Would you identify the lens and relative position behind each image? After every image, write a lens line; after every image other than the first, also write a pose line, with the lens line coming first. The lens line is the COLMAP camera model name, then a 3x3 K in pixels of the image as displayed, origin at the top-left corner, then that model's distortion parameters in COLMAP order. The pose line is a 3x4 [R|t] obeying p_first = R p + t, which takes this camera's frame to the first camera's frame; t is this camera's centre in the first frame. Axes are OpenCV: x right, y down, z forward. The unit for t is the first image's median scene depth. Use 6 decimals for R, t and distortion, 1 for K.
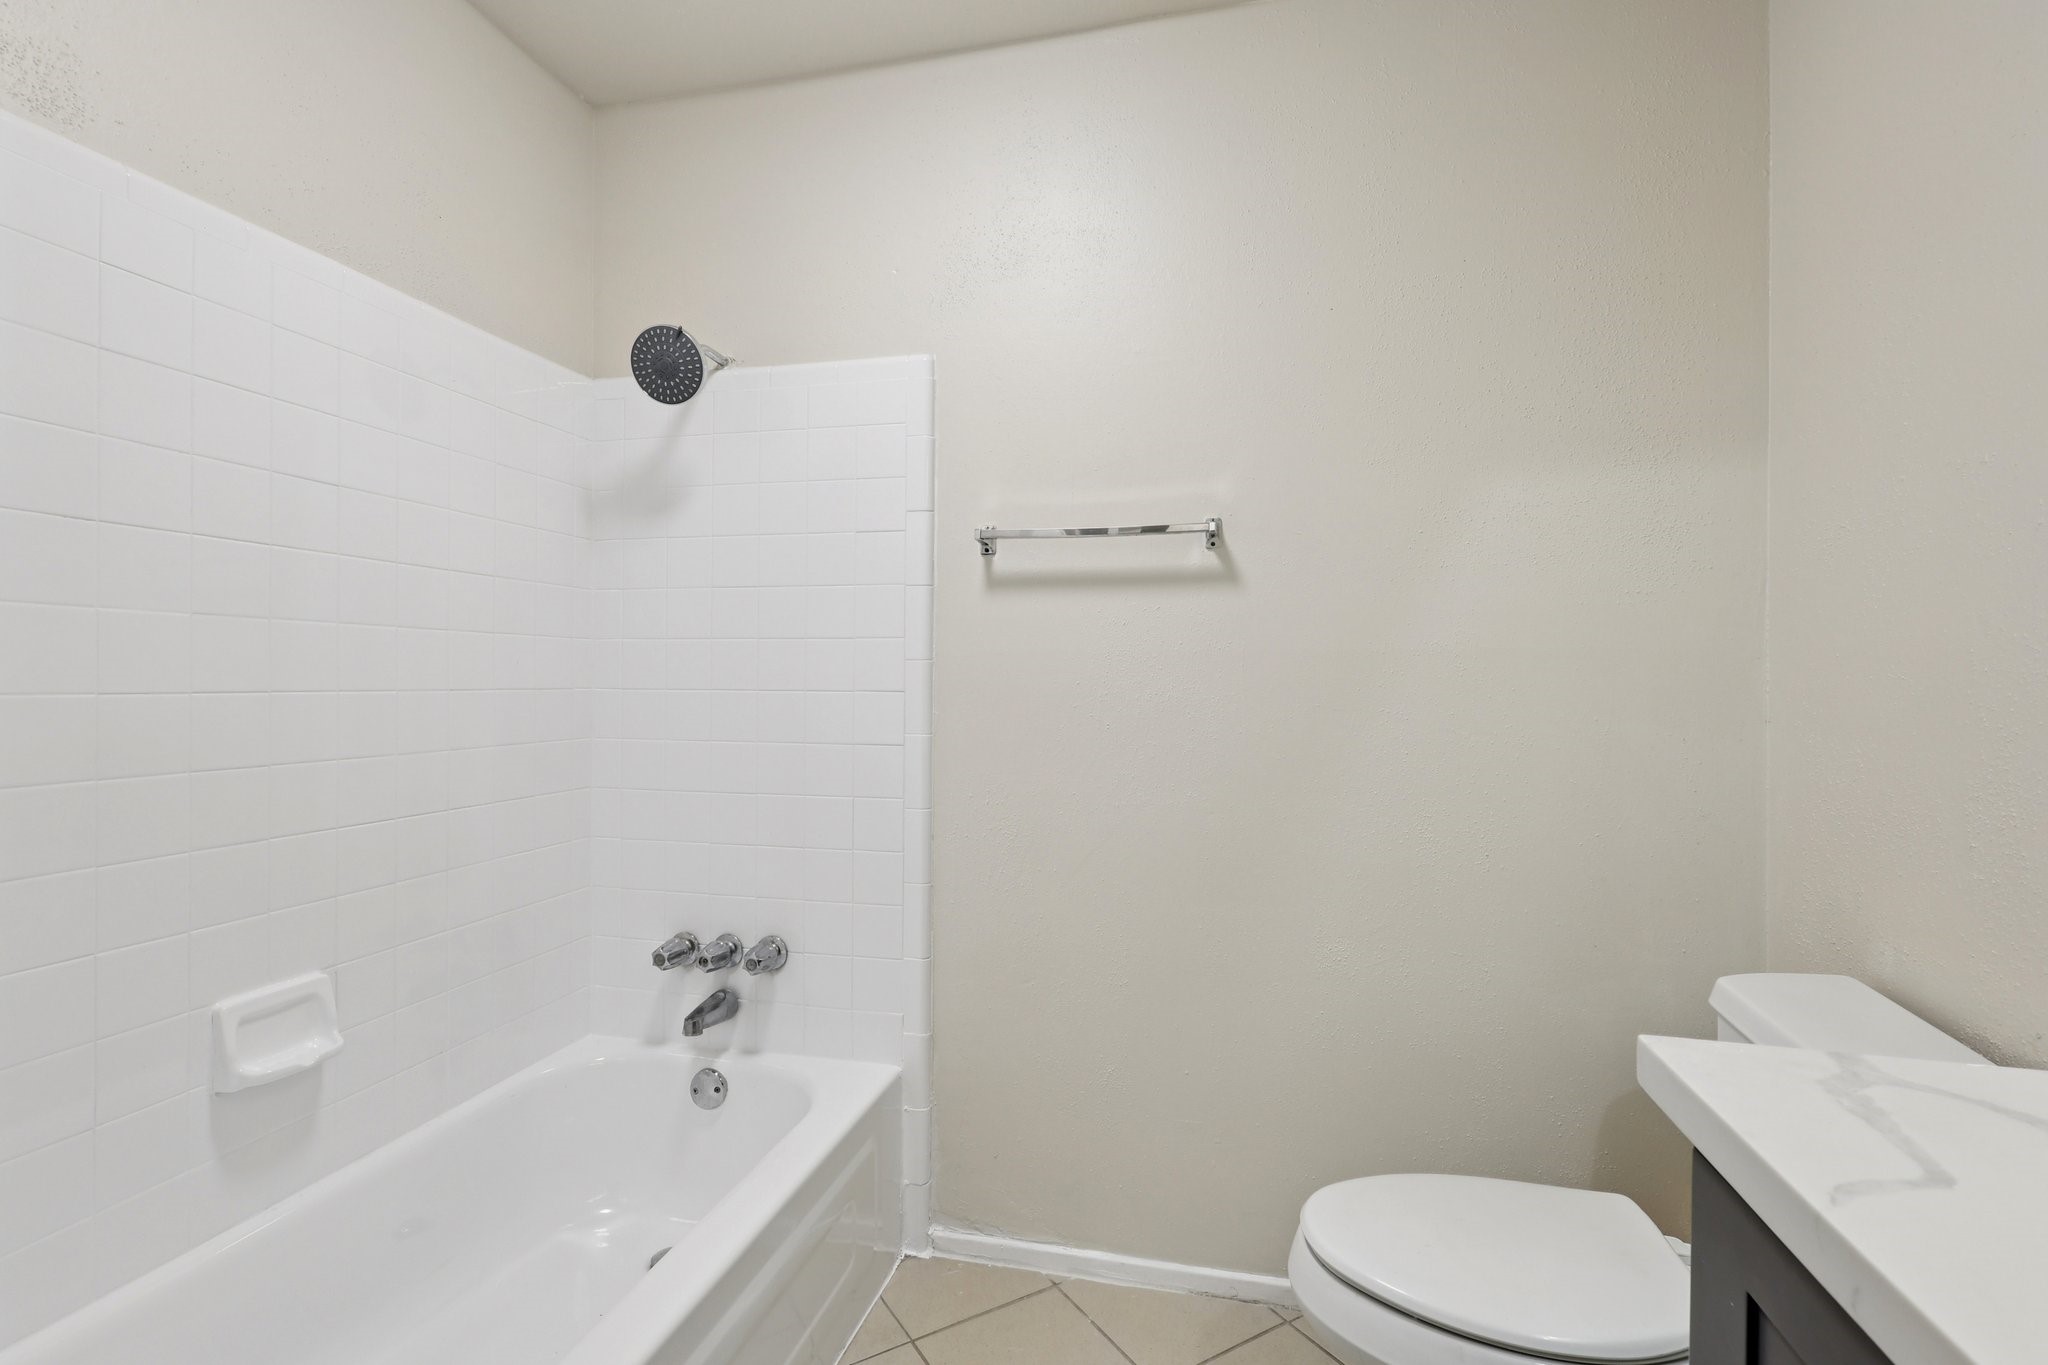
lens RADIAL K [[946.6, 0, 1021.6], [0, 946.6, 672.8], [0, 0, 1]] dist [0.000500, 0.000465]
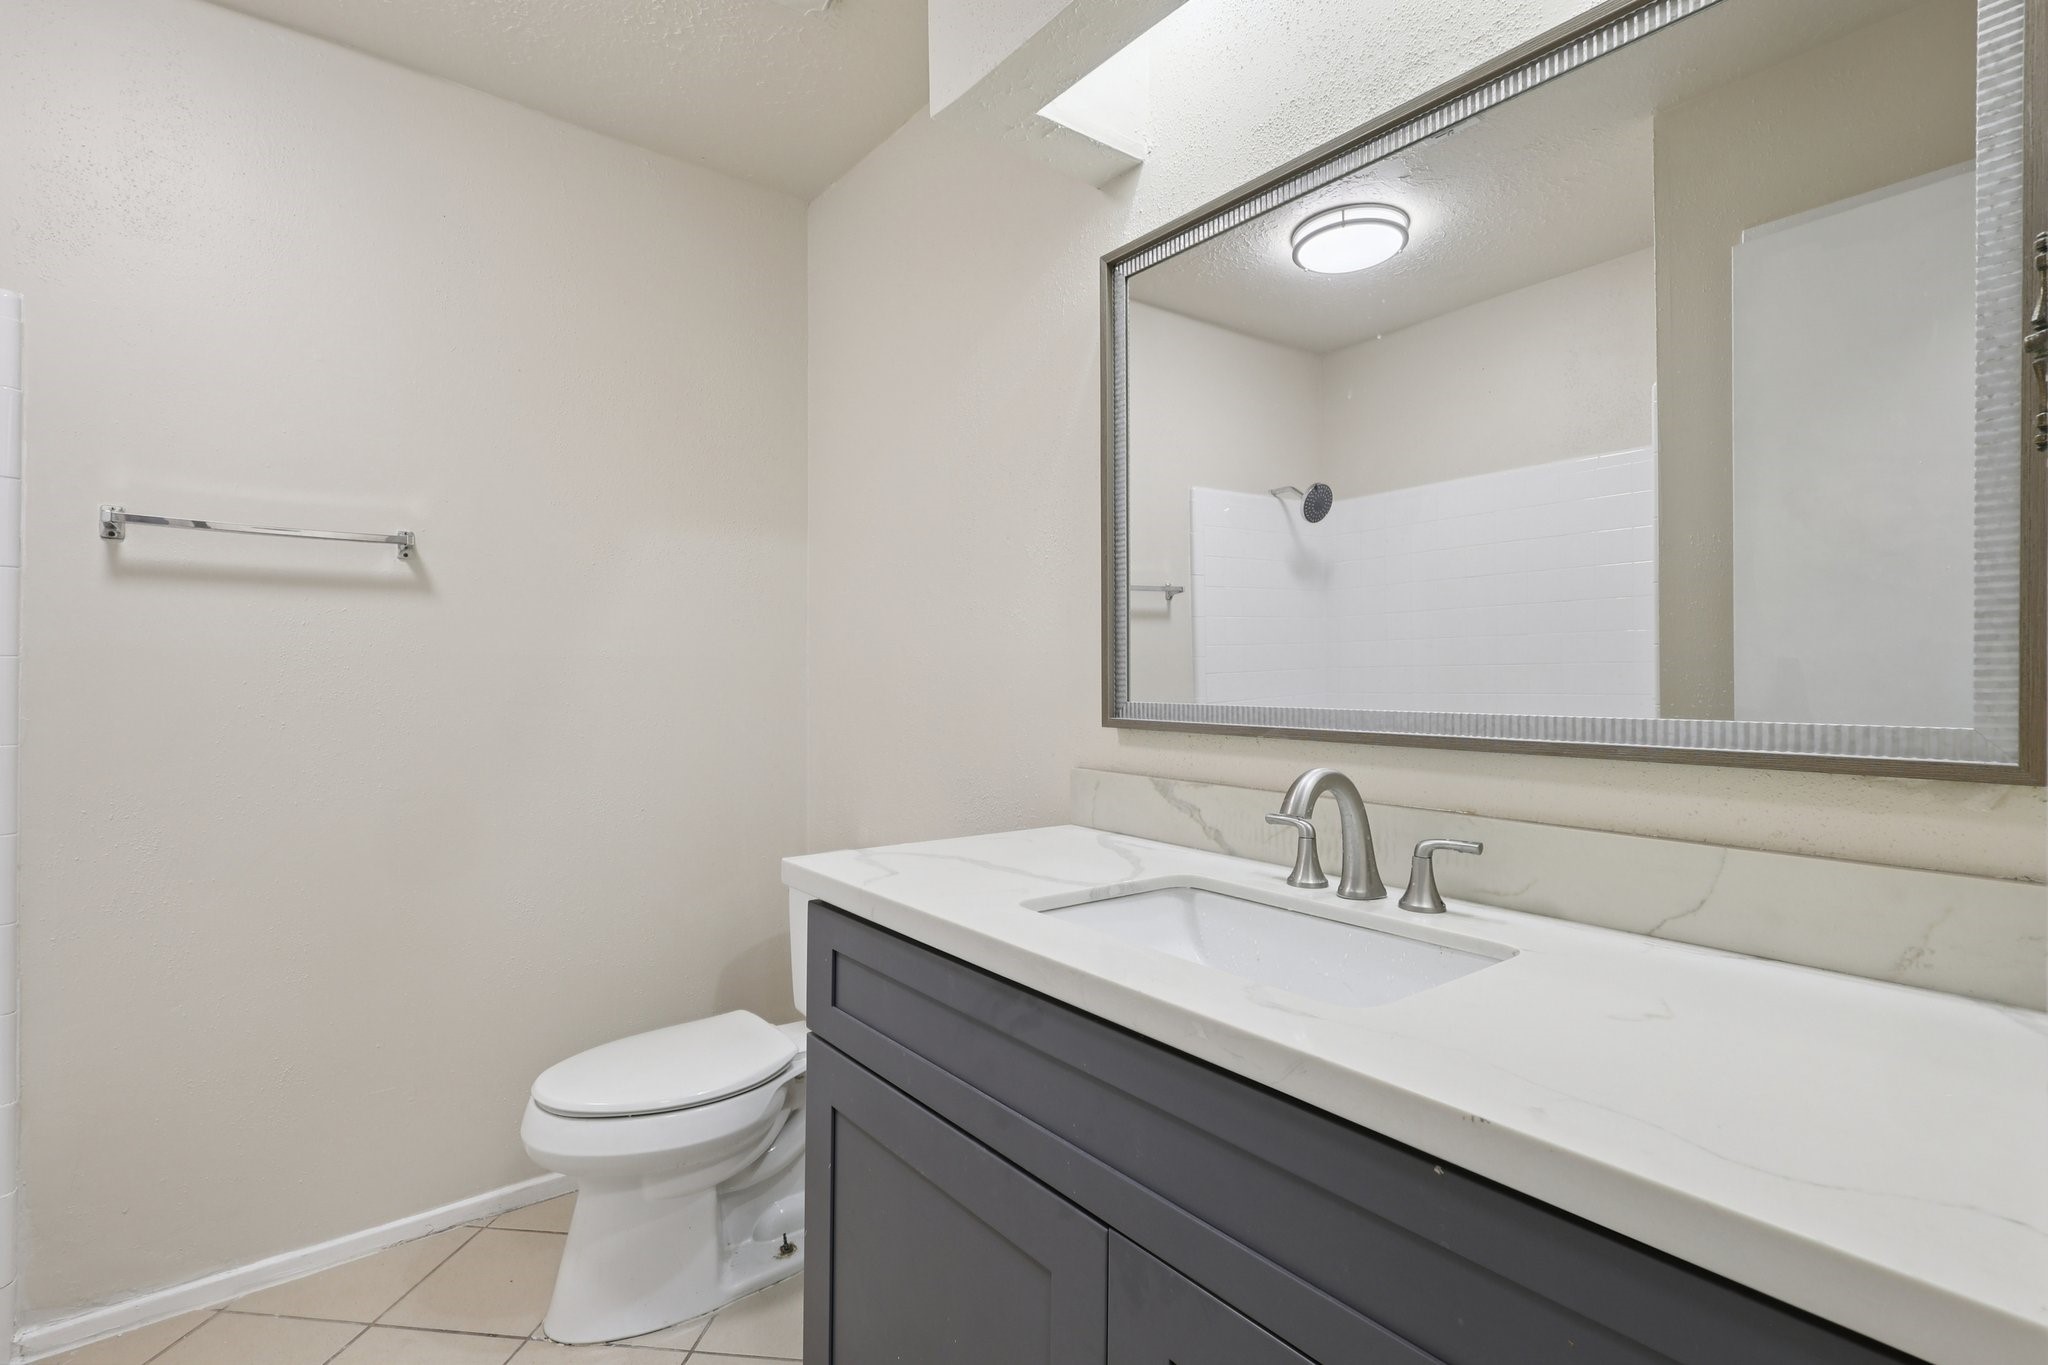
lens RADIAL K [[946.6, 0, 1021.6], [0, 946.6, 672.8], [0, 0, 1]] dist [0.000500, 0.000465]
pose [[0.596661, 0.005876, 0.802472, -0.243018], [0.006253, 0.999909, -0.011971, 0.017310], [-0.802469, 0.012161, 0.596570, -0.219546]]
